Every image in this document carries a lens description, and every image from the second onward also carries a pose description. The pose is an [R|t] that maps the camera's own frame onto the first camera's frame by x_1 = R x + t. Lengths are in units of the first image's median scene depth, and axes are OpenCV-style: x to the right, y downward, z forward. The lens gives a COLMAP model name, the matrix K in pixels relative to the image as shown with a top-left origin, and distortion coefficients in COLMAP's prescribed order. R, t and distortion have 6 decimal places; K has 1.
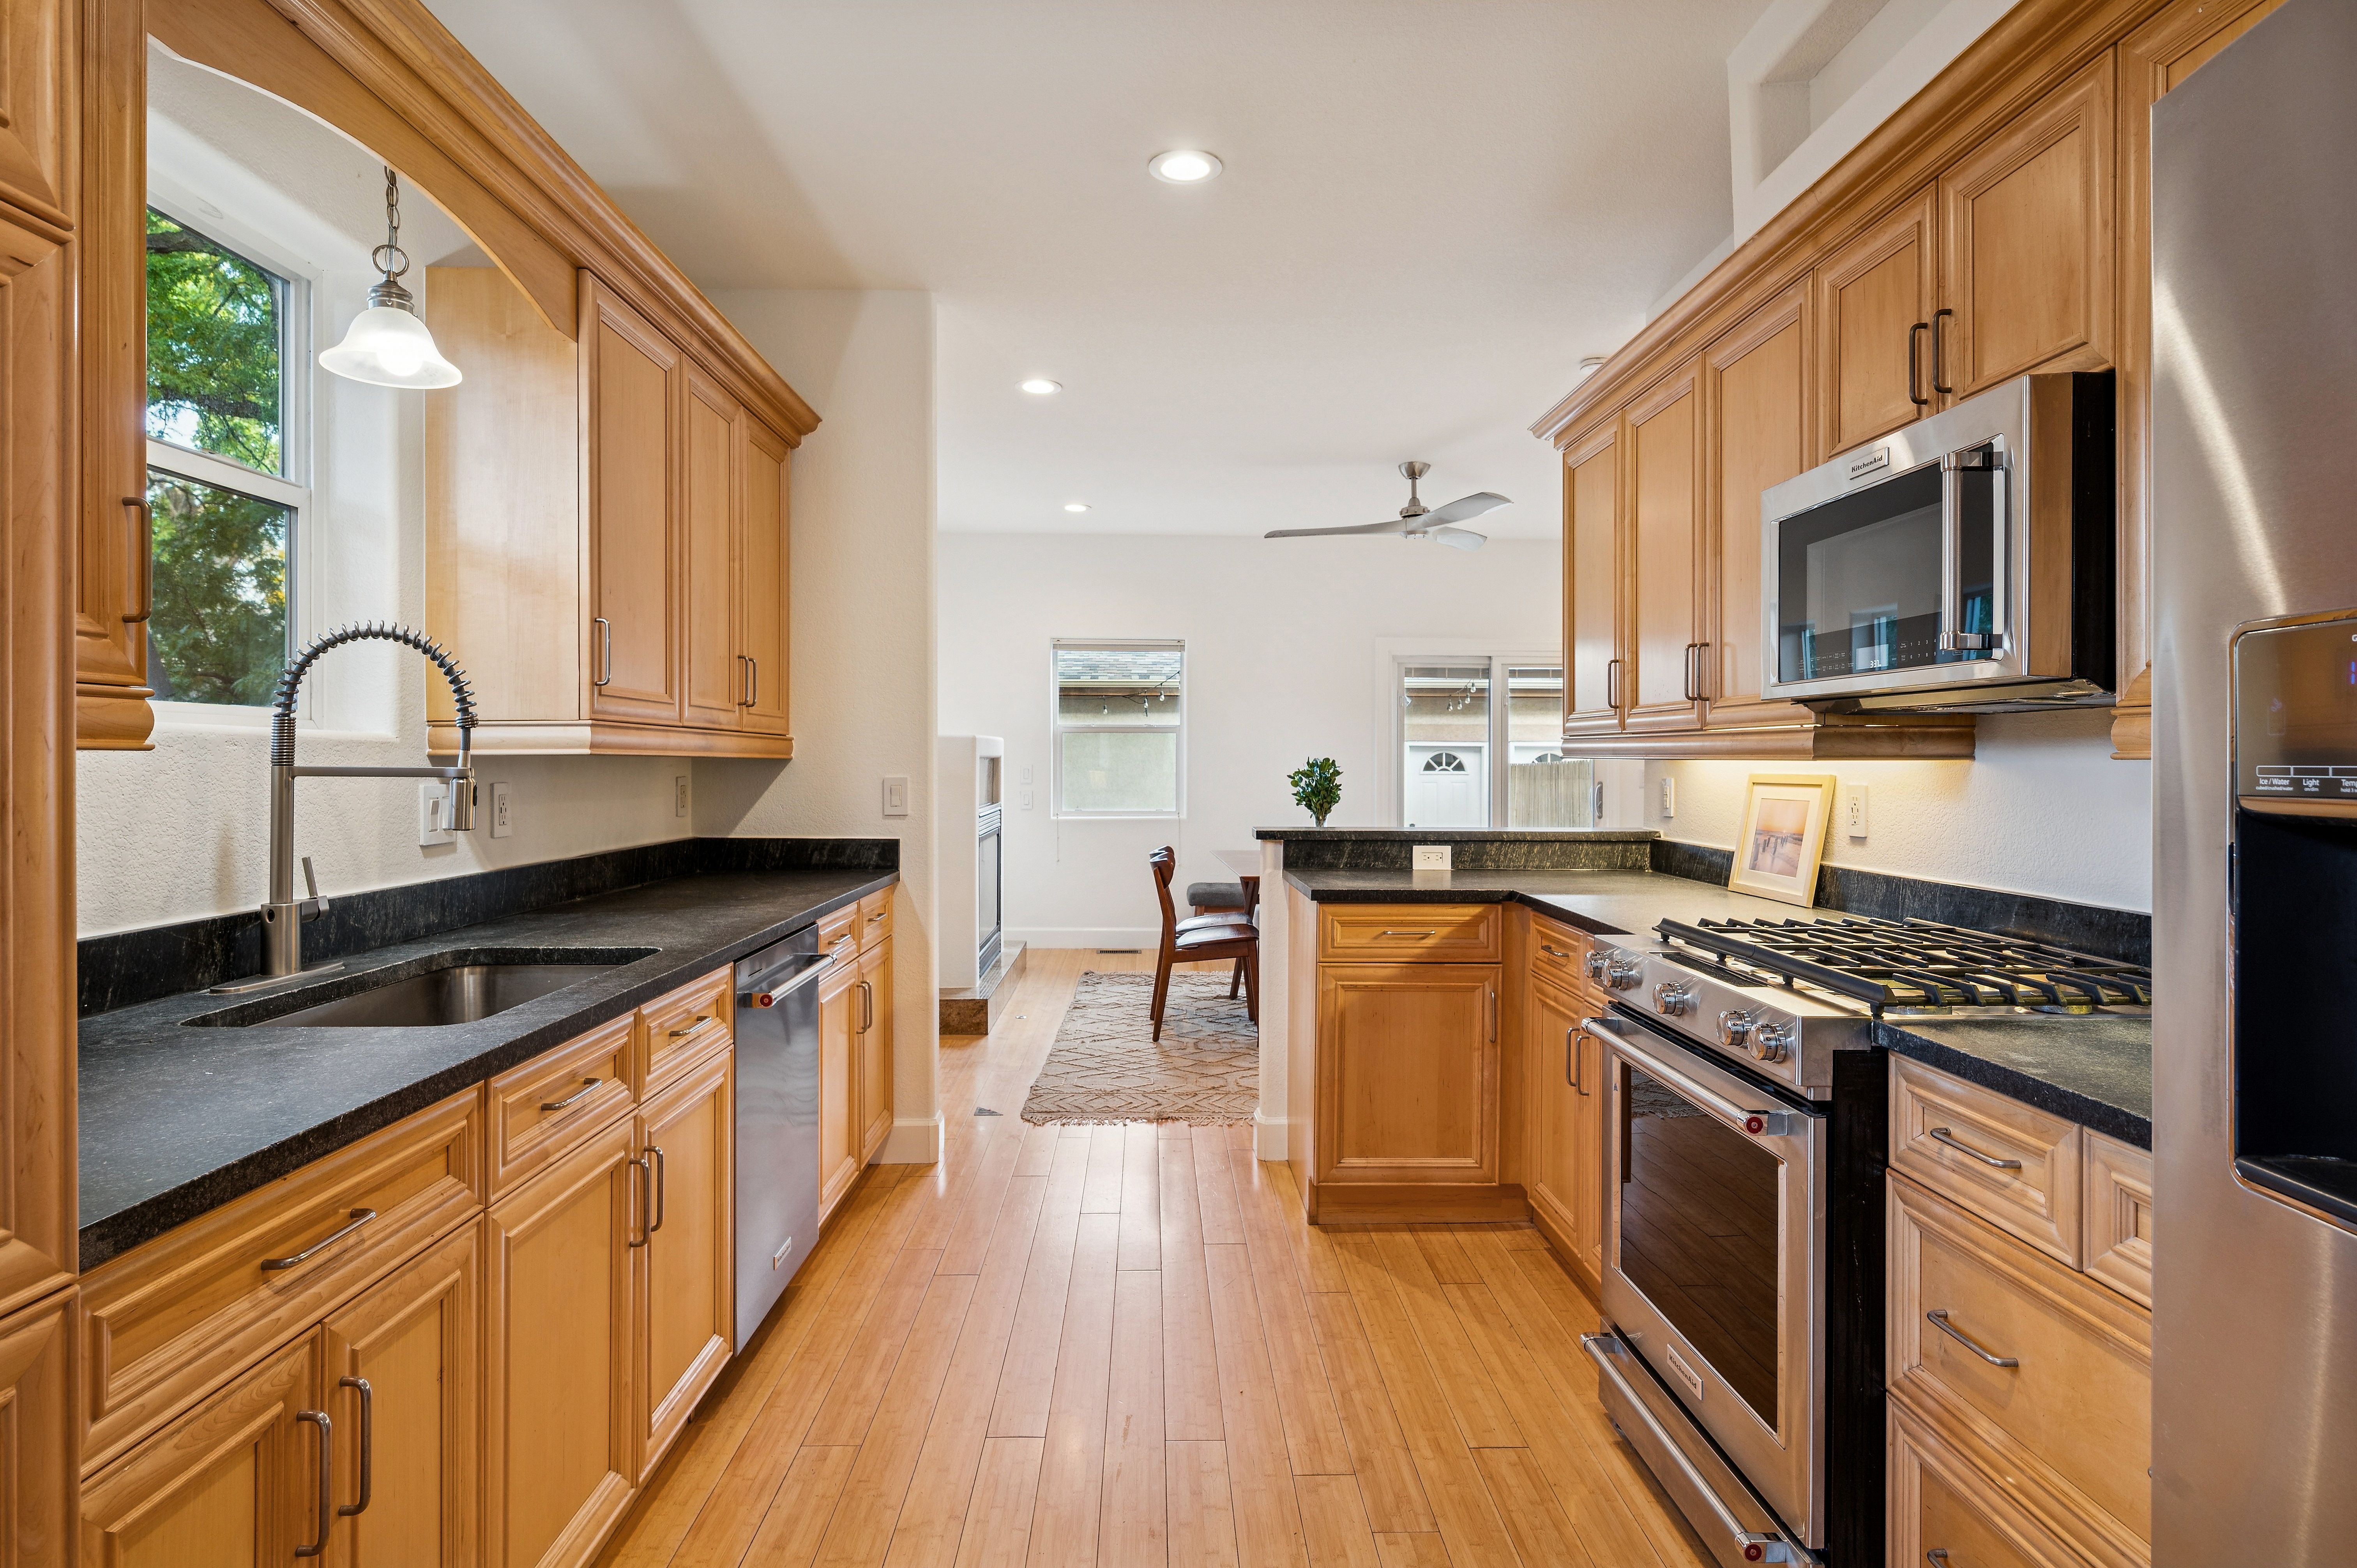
lens RADIAL K [[1260.0, 0, 1178.5], [0, 1260.0, 761.7], [0, 0, 1]] dist [0.001968, 0.000211]
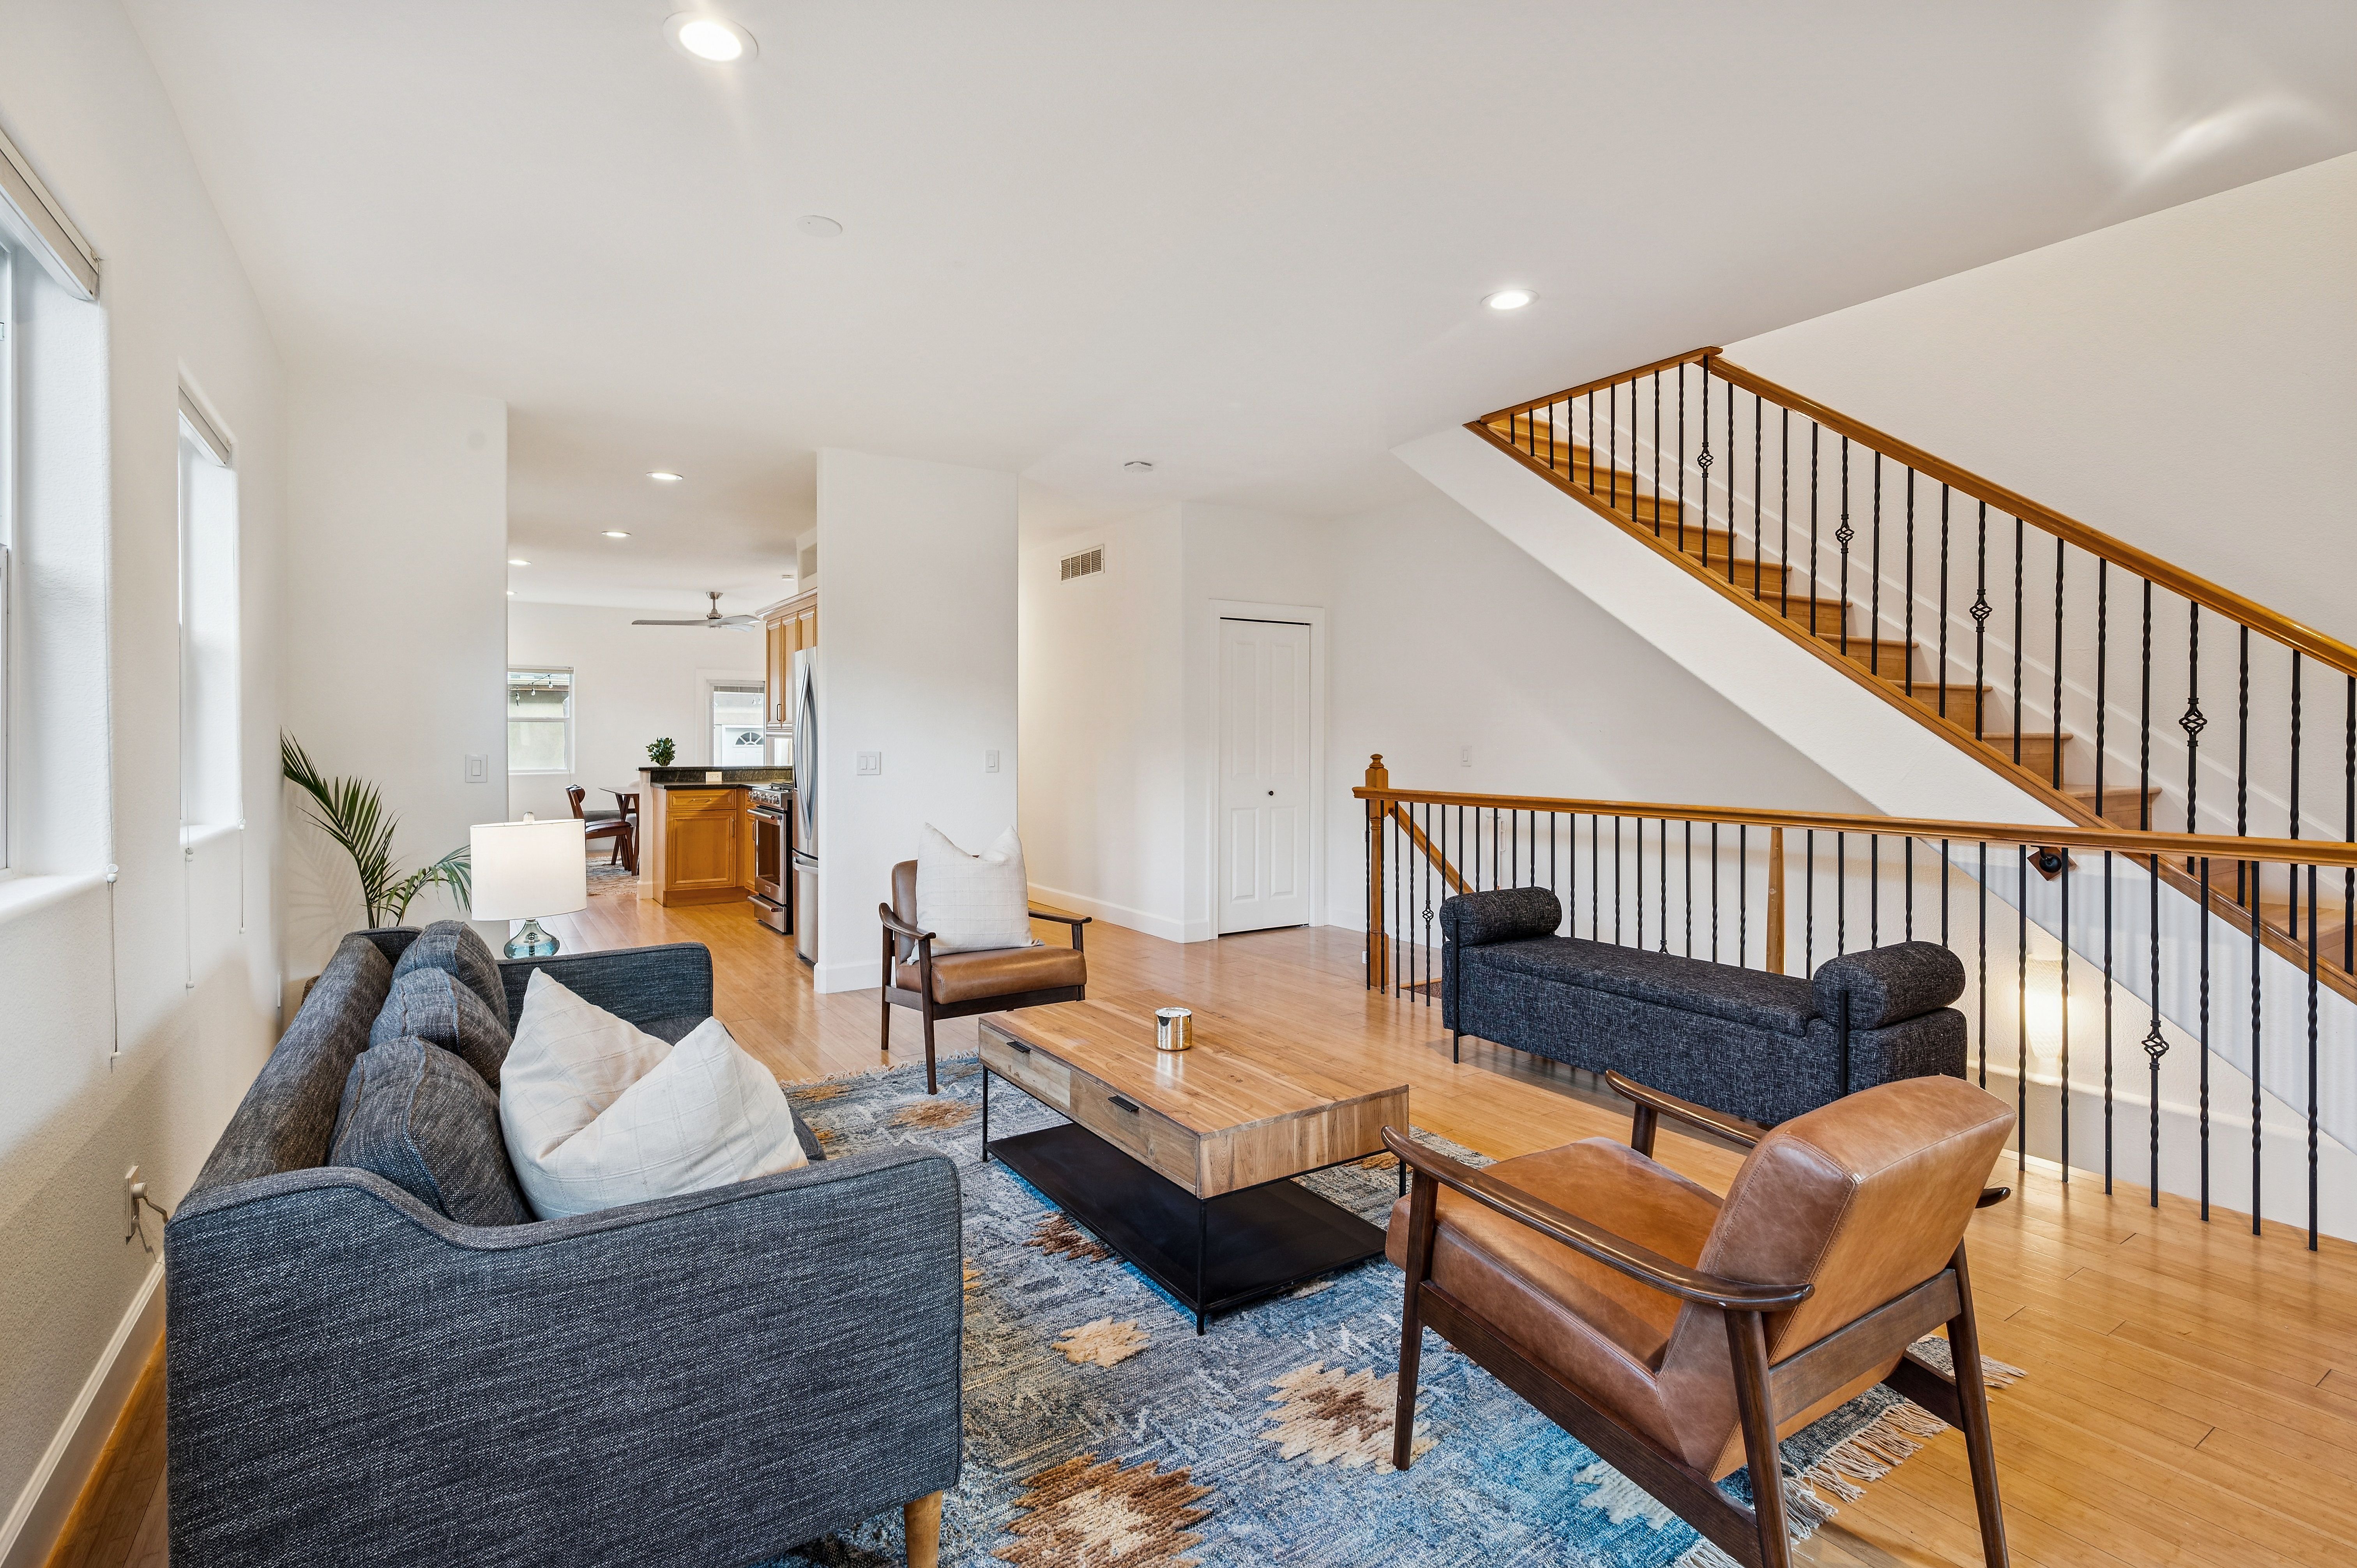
lens RADIAL K [[1110.3, 0, 1181.7], [0, 1110.3, 739.4], [0, 0, 1]] dist [0.000244, 0.000223]
pose [[0.849292, -0.002903, 0.527916, -0.219871], [0.001693, 0.999995, 0.002774, -0.005922], [-0.527921, -0.001462, 0.849292, -1.702977]]
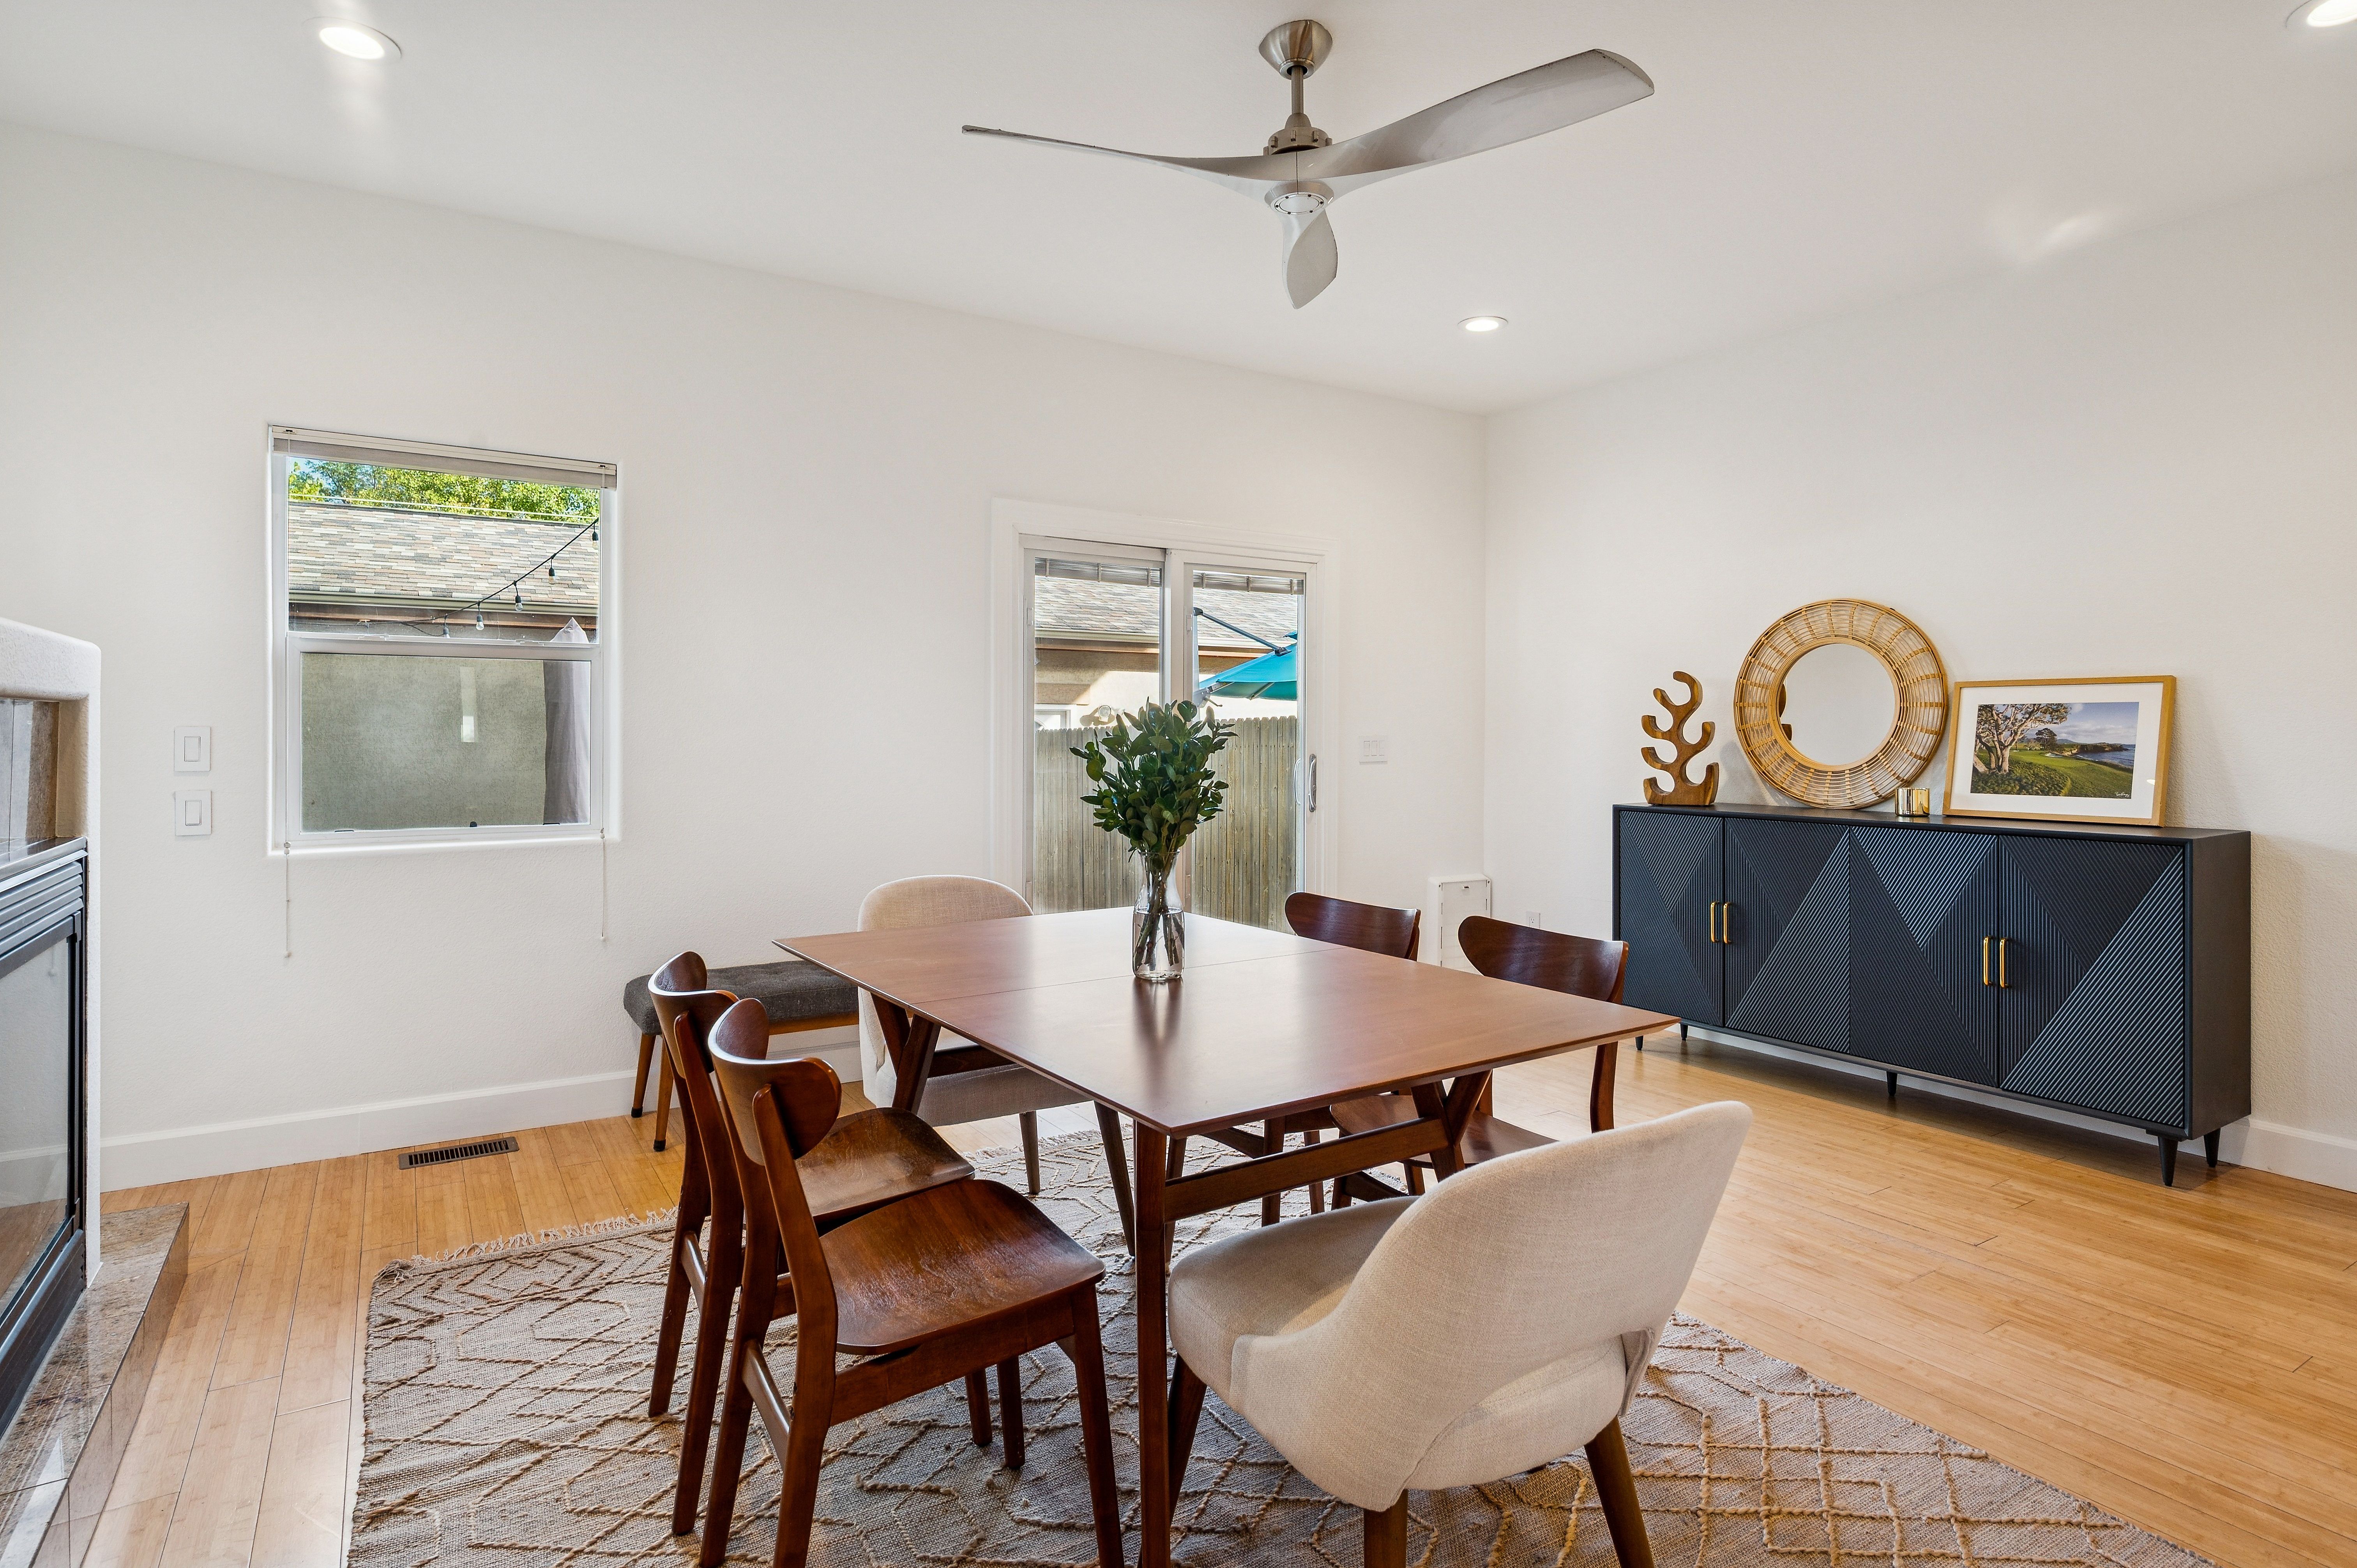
lens RADIAL K [[1235.3, 0, 1177.0], [0, 1235.3, 731.9], [0, 0, 1]] dist [-0.002146, -0.000185]
pose [[0.856854, 0.000358, 0.515559, -0.132218], [0.000471, 0.999999, -0.001478, 0.012780], [-0.515559, 0.001509, 0.856853, 1.219427]]
